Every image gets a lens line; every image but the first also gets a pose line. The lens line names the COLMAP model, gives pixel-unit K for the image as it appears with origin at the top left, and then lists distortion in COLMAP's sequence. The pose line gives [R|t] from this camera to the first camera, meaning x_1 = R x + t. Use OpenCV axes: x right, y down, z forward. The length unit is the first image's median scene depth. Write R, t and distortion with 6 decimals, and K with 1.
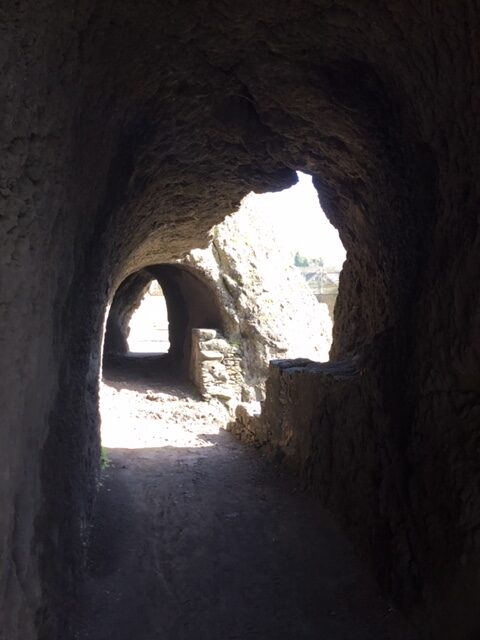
lens RADIAL K [[580.0, 0, 241.1], [0, 580.0, 316.8], [0, 0, 1]] dist [0.020071, 0.003153]
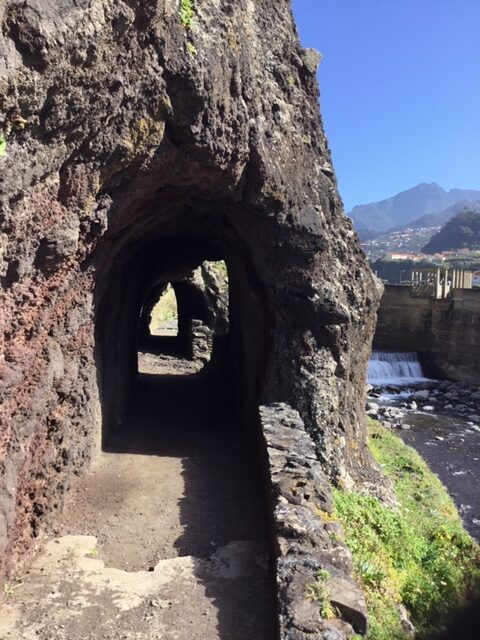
lens RADIAL K [[580.0, 0, 238.5], [0, 580.0, 322.0], [0, 0, 1]] dist [0.020071, 0.003153]
pose [[0.998524, 0.036038, -0.040637, 0.131841], [-0.035177, 0.999146, 0.021695, -0.012226], [0.041384, -0.020233, 0.998938, -0.684127]]
